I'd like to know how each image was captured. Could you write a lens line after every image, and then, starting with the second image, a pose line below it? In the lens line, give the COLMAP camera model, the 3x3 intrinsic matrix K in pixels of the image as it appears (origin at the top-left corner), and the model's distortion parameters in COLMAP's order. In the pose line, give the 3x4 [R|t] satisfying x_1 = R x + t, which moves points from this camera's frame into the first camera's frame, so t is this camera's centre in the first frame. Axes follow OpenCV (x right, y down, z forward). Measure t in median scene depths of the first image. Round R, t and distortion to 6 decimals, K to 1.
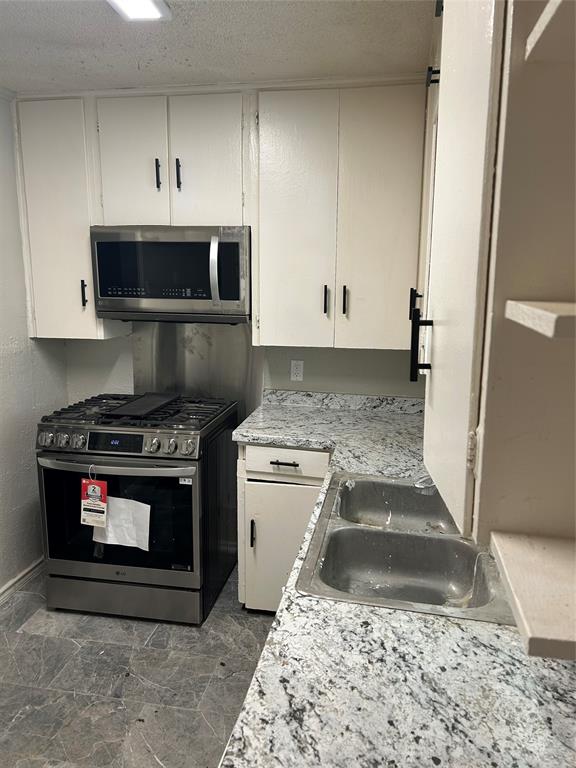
lens RADIAL K [[598.4, 0, 286.7], [0, 598.4, 381.7], [0, 0, 1]] dist [0.029602, -0.028216]
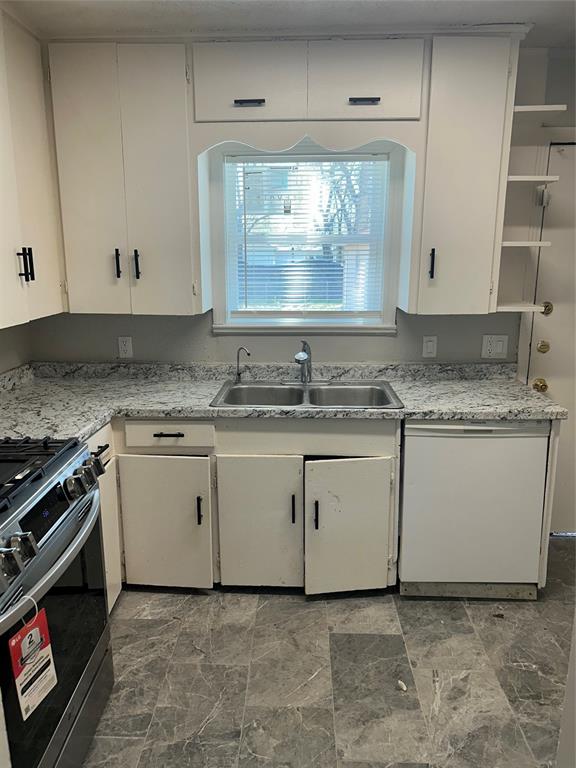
lens RADIAL K [[598.4, 0, 286.7], [0, 598.4, 381.7], [0, 0, 1]] dist [0.029602, -0.028216]
pose [[-0.185292, -0.217848, 0.958232, -0.899324], [0.177465, 0.951667, 0.250671, -0.136037], [-0.966526, 0.216500, -0.137675, 0.848309]]
